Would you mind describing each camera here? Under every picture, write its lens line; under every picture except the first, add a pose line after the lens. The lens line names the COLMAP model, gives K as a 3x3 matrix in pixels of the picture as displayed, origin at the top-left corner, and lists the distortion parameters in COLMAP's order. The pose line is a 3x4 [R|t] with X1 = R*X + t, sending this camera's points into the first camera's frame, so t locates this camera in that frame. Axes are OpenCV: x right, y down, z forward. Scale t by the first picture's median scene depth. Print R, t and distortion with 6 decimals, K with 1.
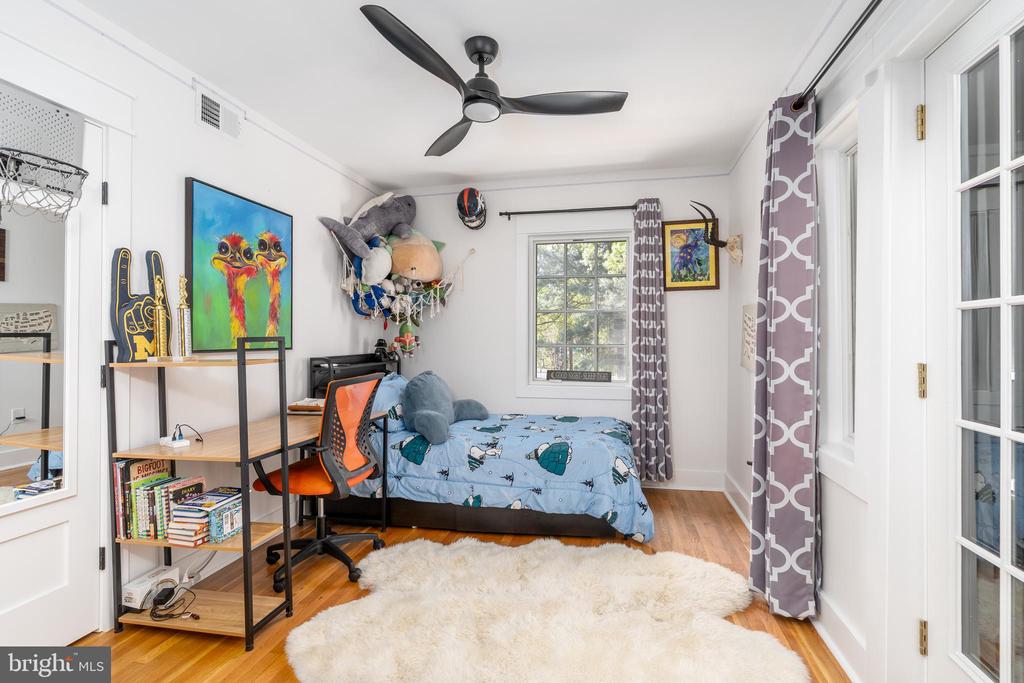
lens RADIAL K [[477.9, 0, 511.7], [0, 477.9, 337.1], [0, 0, 1]] dist [-0.002312, 0.000723]
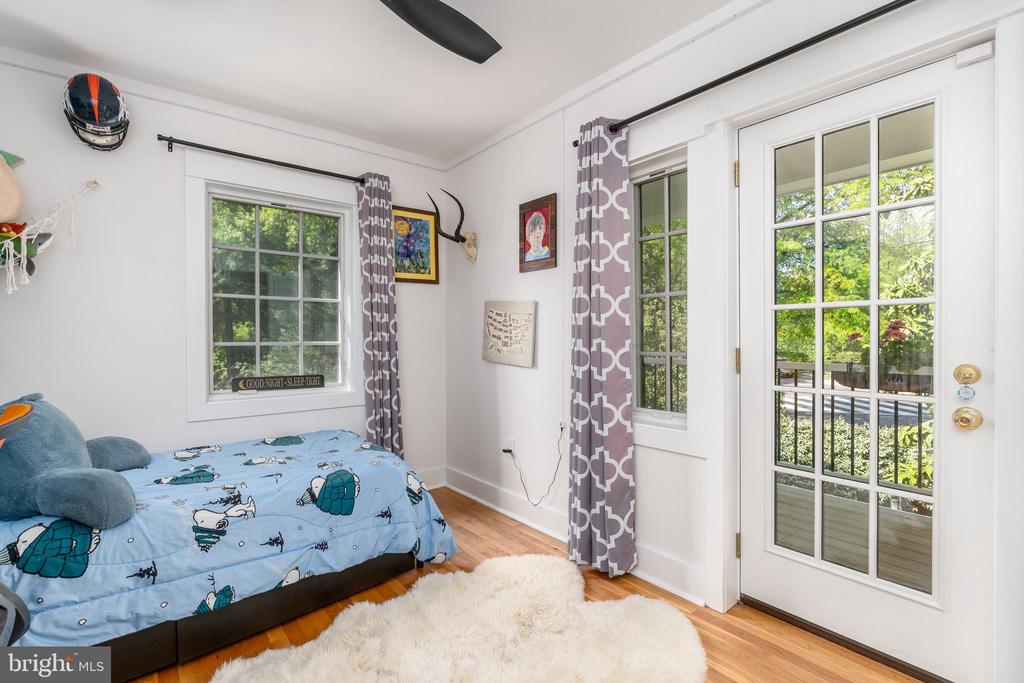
lens RADIAL K [[477.9, 0, 511.7], [0, 477.9, 337.1], [0, 0, 1]] dist [-0.002312, 0.000723]
pose [[0.621317, -0.003679, 0.783550, -0.311829], [0.001128, 0.999992, 0.003801, 0.008031], [-0.783558, -0.001478, 0.621317, 0.322426]]
